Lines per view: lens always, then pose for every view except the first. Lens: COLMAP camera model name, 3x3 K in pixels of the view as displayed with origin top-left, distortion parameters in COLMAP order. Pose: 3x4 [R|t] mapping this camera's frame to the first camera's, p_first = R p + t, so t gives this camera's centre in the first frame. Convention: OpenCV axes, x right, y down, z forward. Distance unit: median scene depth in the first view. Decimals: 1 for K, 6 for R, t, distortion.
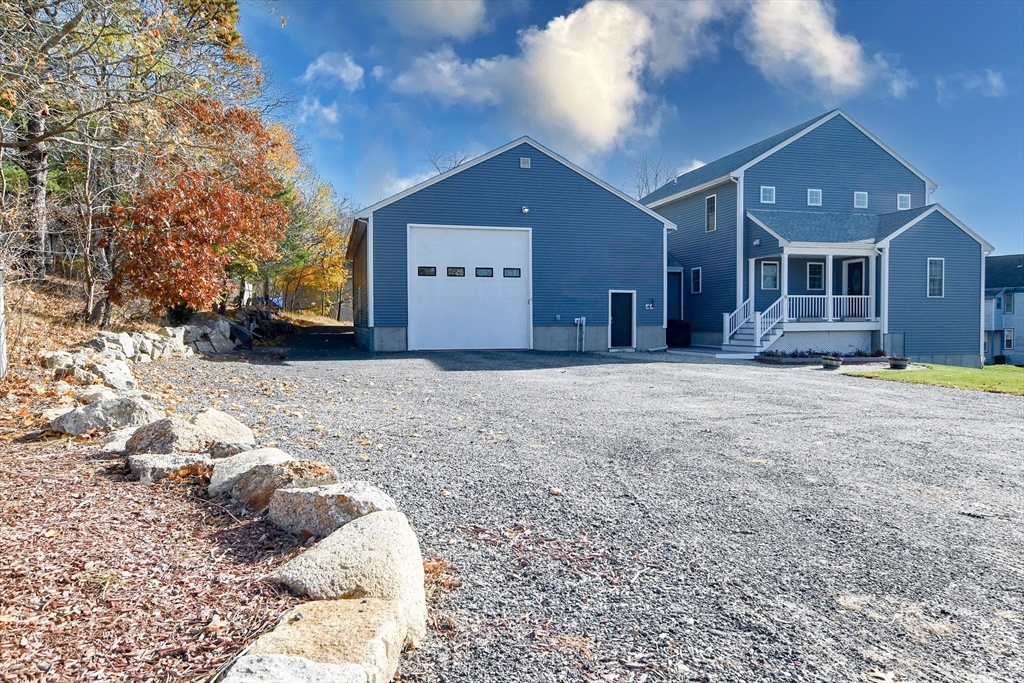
lens RADIAL K [[665.5, 0, 517.4], [0, 665.5, 340.7], [0, 0, 1]] dist [-0.019346, 0.015761]
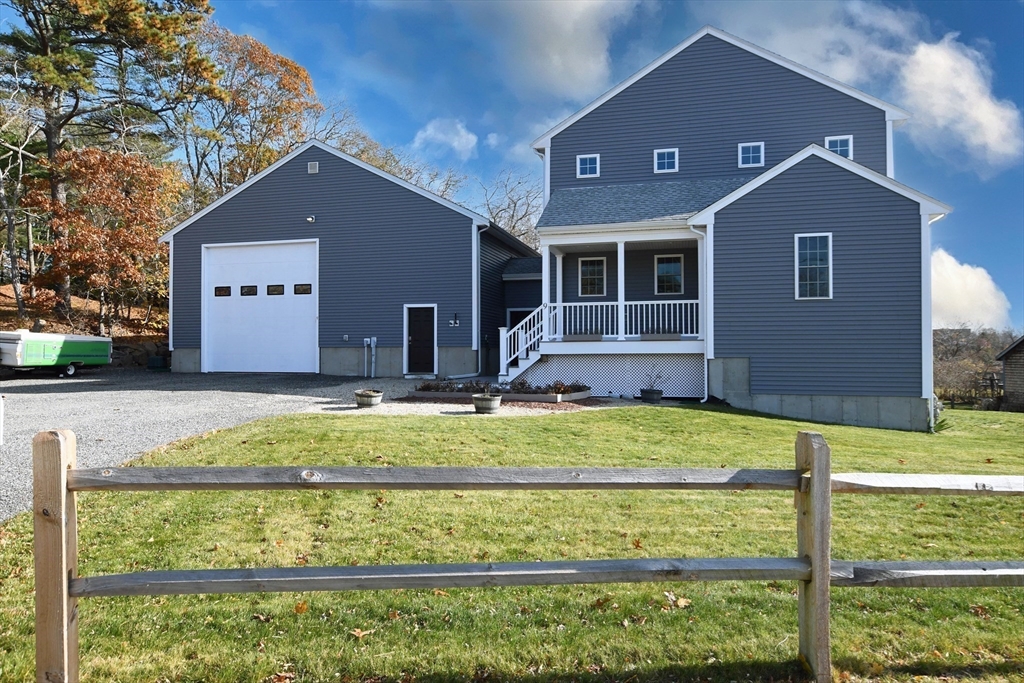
lens RADIAL K [[665.5, 0, 511.4], [0, 665.5, 333.4], [0, 0, 1]] dist [-0.019346, 0.015761]
pose [[0.872591, -0.010746, -0.488333, 0.688013], [-0.011023, 0.999070, -0.041682, -0.006582], [0.488327, 0.041755, 0.871661, 0.348630]]
